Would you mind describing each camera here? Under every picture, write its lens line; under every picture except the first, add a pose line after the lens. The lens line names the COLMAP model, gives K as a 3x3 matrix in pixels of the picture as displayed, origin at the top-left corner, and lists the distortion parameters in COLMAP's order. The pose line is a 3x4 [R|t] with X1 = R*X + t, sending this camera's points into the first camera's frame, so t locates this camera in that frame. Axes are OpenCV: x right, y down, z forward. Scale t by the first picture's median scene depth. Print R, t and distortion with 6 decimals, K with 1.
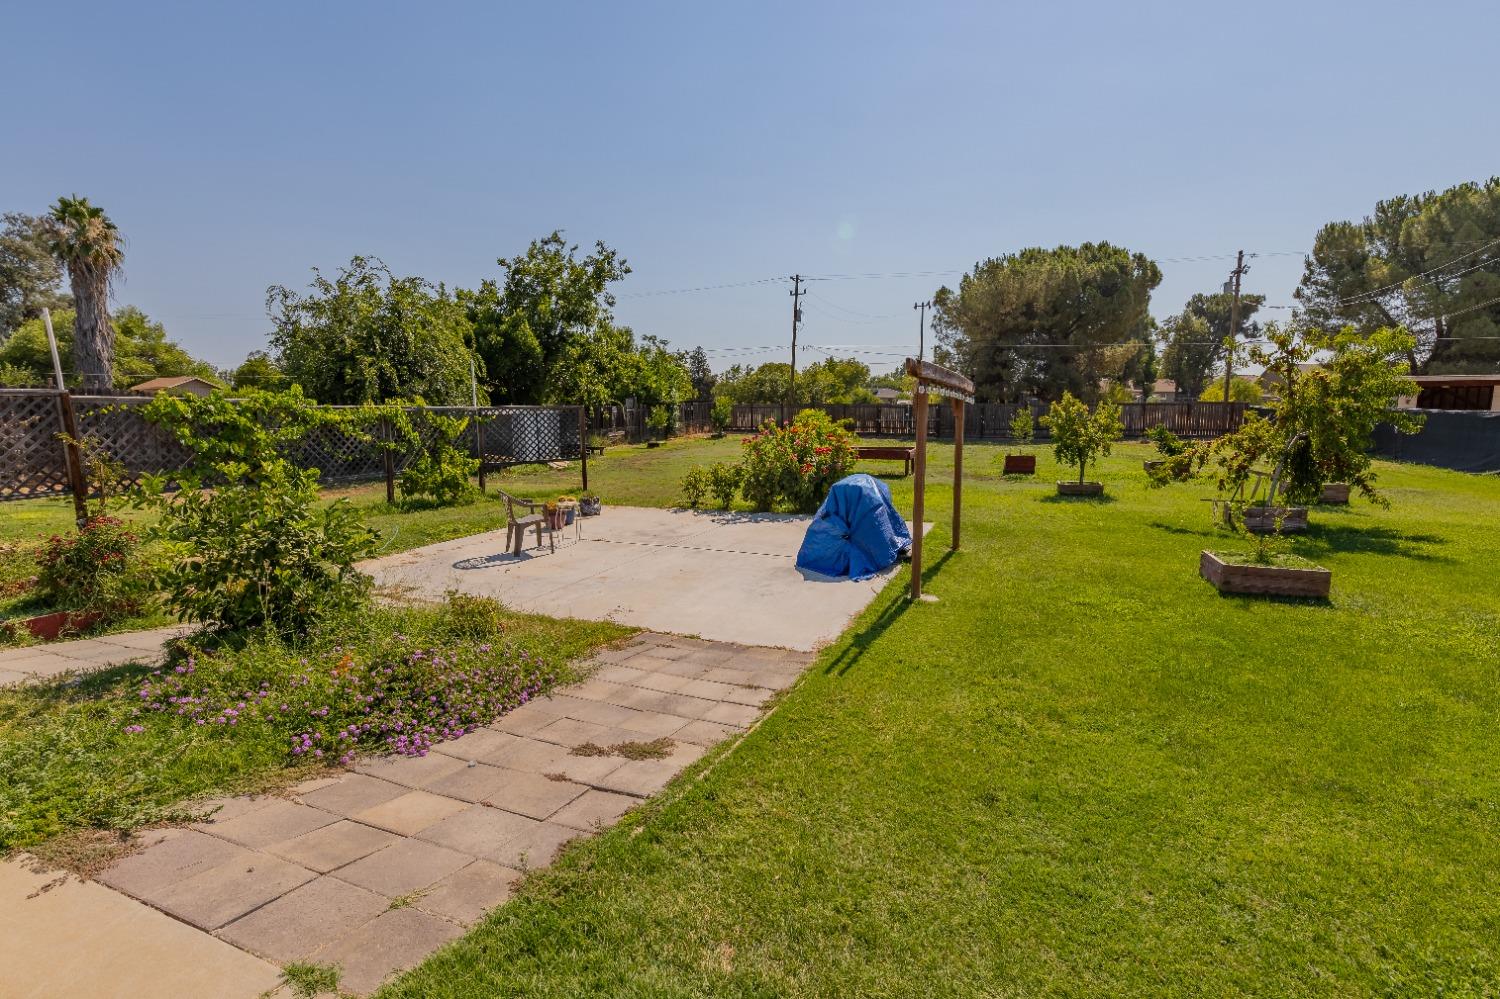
lens RADIAL K [[659.5, 0, 749.9], [0, 659.5, 497.0], [0, 0, 1]] dist [-0.000262, 0.000258]
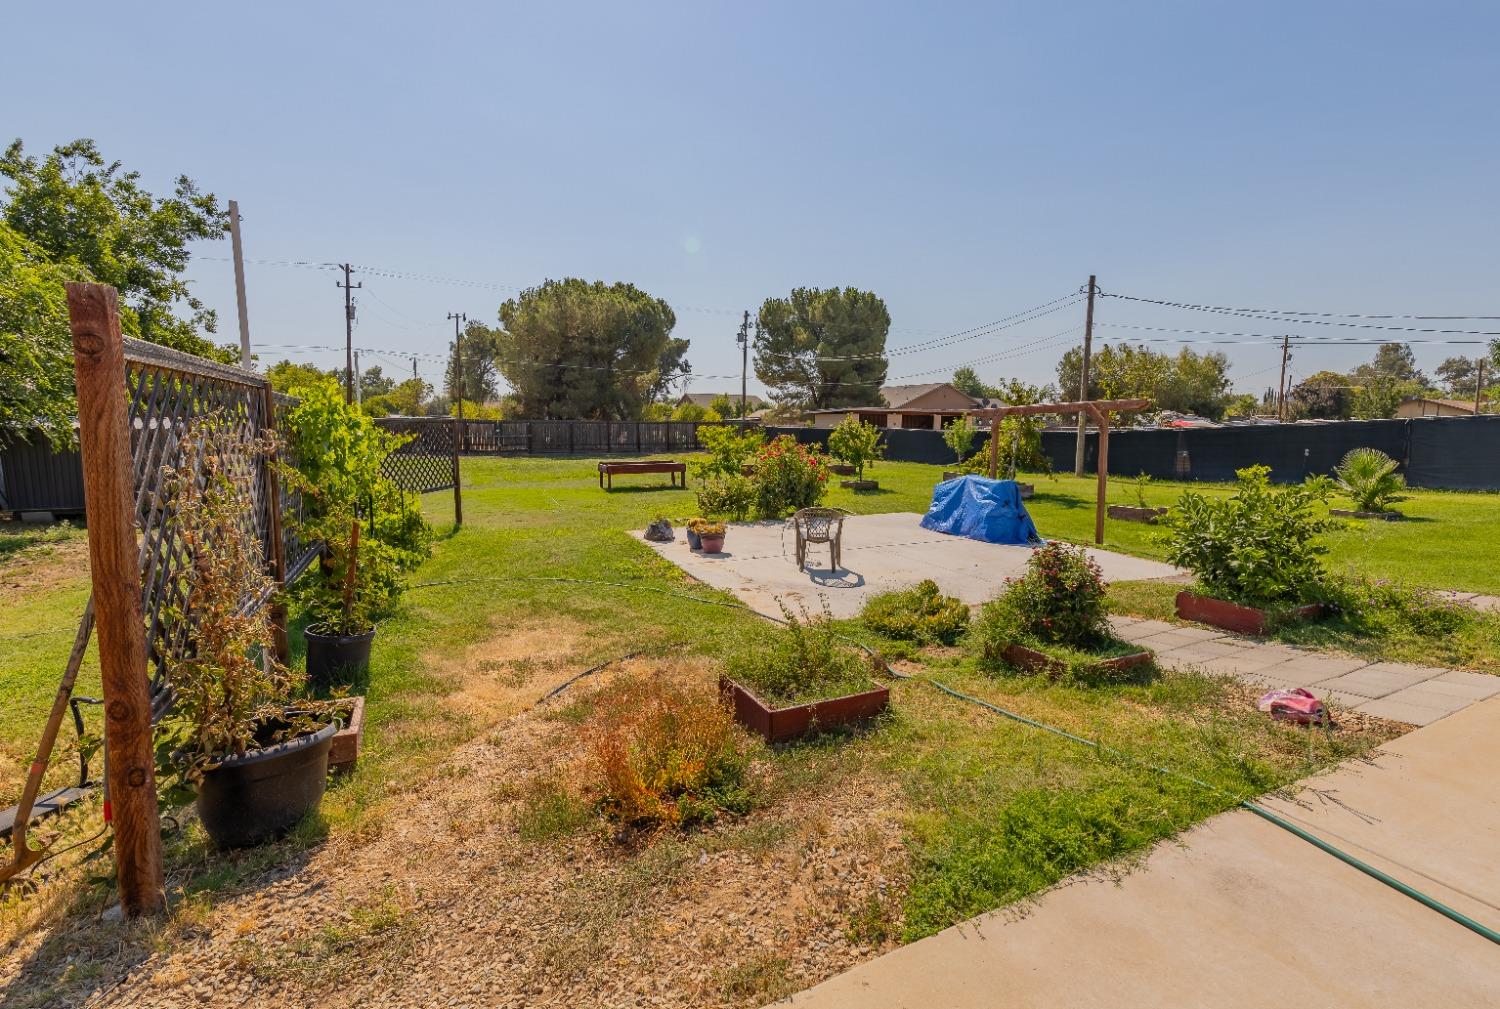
lens RADIAL K [[659.5, 0, 748.6], [0, 659.5, 505.9], [0, 0, 1]] dist [-0.000262, 0.000258]
pose [[0.672875, -0.081837, 0.735216, -0.228857], [0.090126, 0.995527, 0.028328, -0.010212], [-0.734246, 0.047201, 0.677241, 0.079689]]
